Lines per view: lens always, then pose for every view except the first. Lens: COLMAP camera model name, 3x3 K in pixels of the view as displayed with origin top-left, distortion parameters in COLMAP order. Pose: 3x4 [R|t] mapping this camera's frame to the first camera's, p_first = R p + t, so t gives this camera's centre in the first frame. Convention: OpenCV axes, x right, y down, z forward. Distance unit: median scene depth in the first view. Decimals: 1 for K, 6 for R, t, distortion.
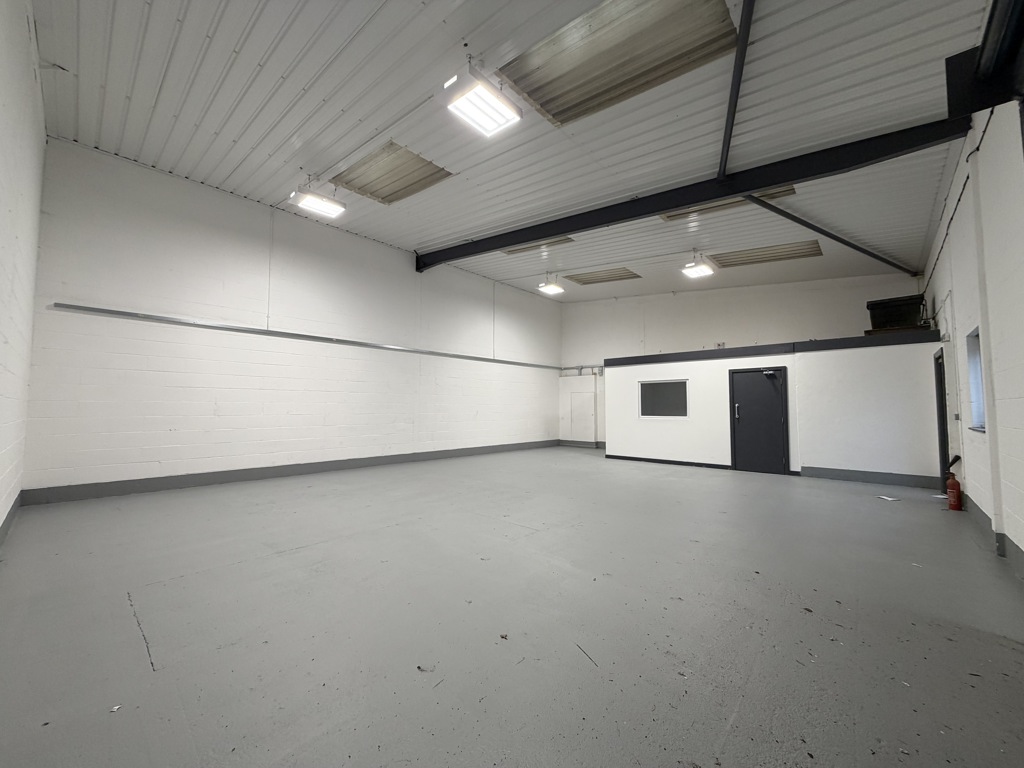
lens RADIAL K [[406.4, 0, 509.3], [0, 406.4, 386.0], [0, 0, 1]] dist [0.001633, 0.000104]
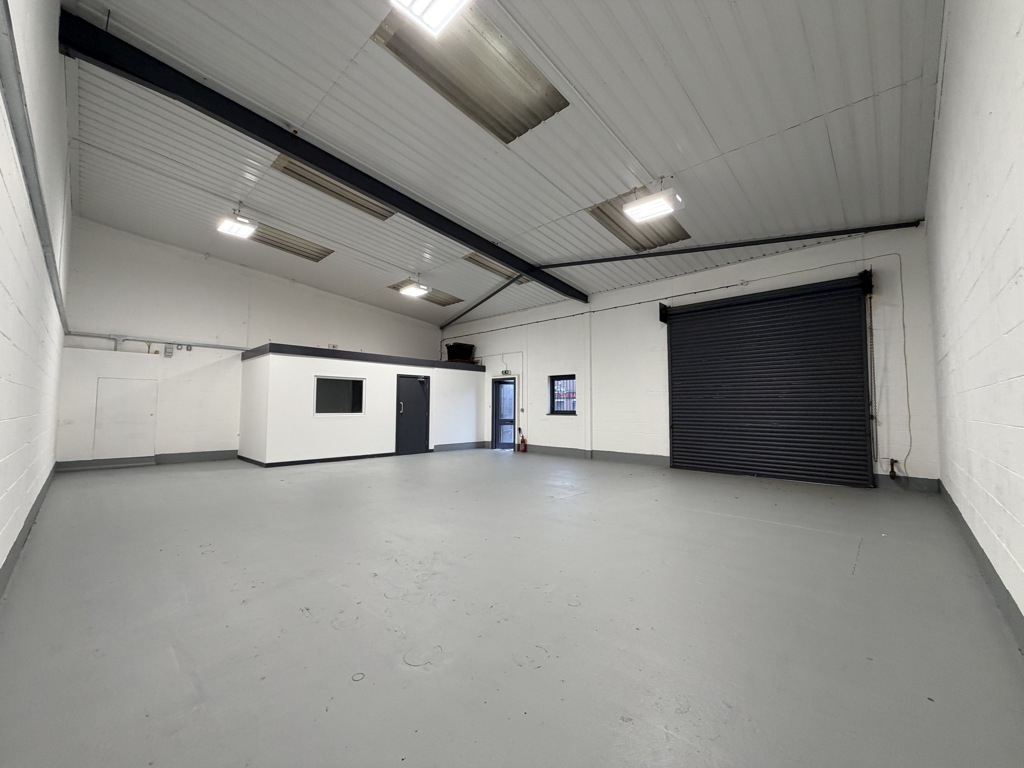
lens RADIAL K [[406.4, 0, 512.1], [0, 406.4, 385.2], [0, 0, 1]] dist [0.001633, 0.000104]
pose [[0.024681, 0.050814, 0.998403, -0.658576], [-0.060013, 0.996981, -0.049258, 0.032098], [-0.997892, -0.058701, 0.027656, 0.609013]]
